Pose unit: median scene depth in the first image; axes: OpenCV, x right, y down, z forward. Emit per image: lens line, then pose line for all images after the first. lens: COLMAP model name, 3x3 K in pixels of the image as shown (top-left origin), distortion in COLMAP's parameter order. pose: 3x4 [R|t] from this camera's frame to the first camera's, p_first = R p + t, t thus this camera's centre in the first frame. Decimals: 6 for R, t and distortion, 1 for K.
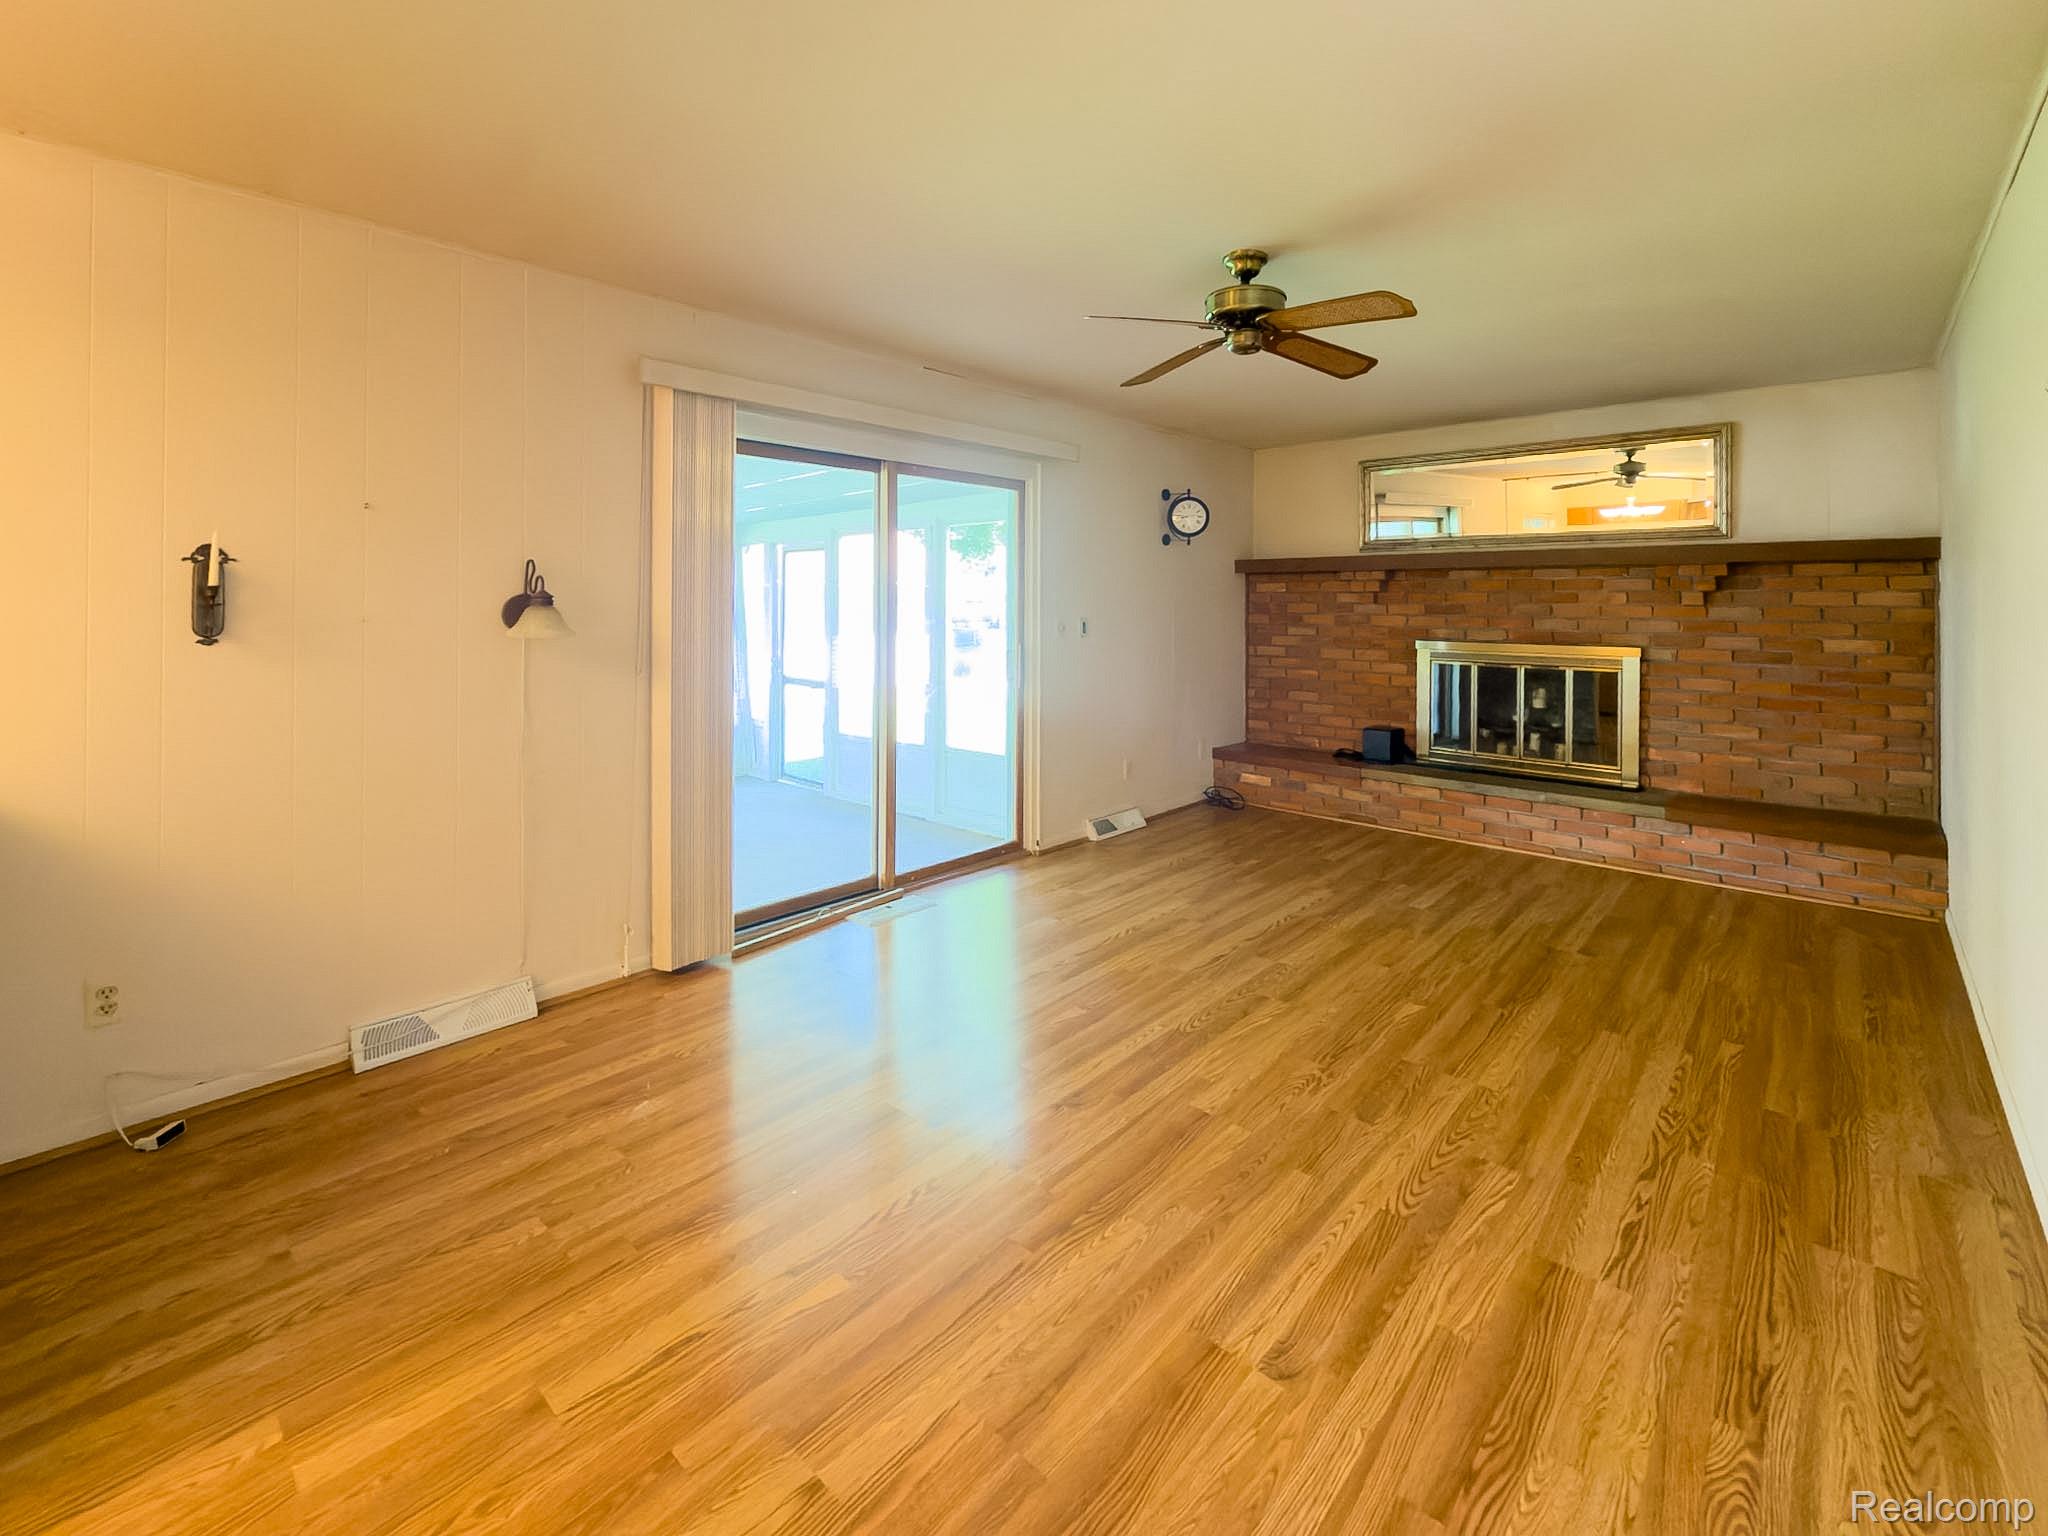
lens RADIAL K [[853.6, 0, 1049.5], [0, 853.6, 774.4], [0, 0, 1]] dist [0.000542, 0.000309]
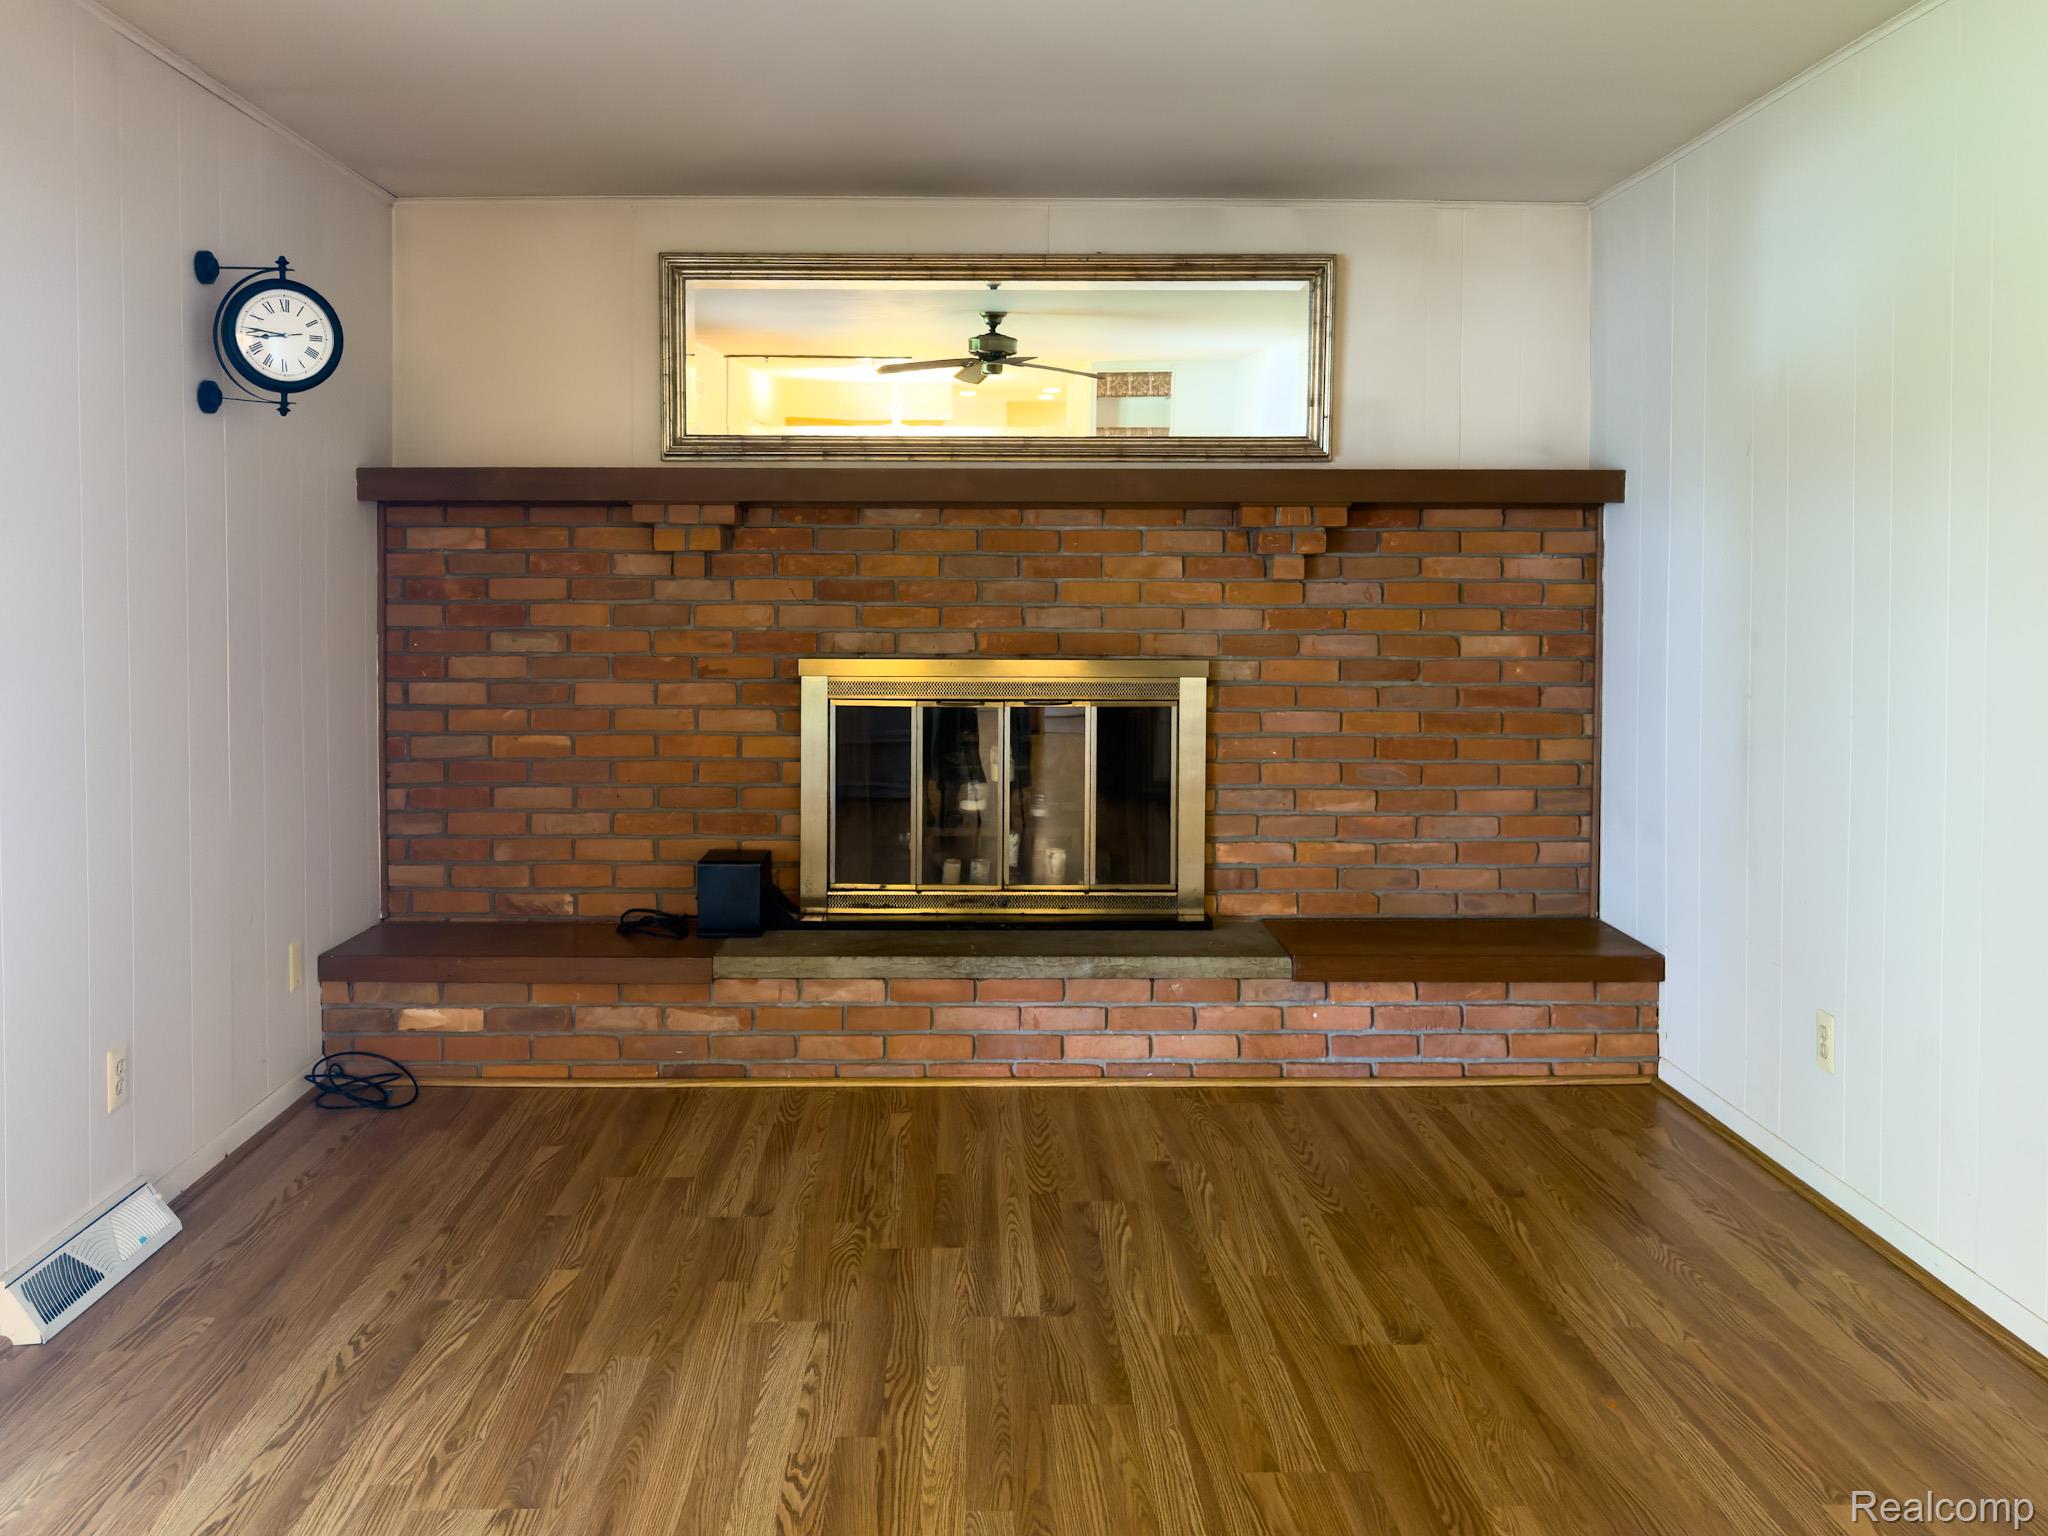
lens RADIAL K [[1634.8, 0, 1019.2], [0, 1634.8, 698.5], [0, 0, 1]] dist [0.013678, -0.001000]
pose [[0.754987, -0.050149, 0.653820, -0.053050], [0.131221, 0.988458, -0.075709, -0.058731], [-0.642477, 0.142954, 0.752853, 0.296034]]
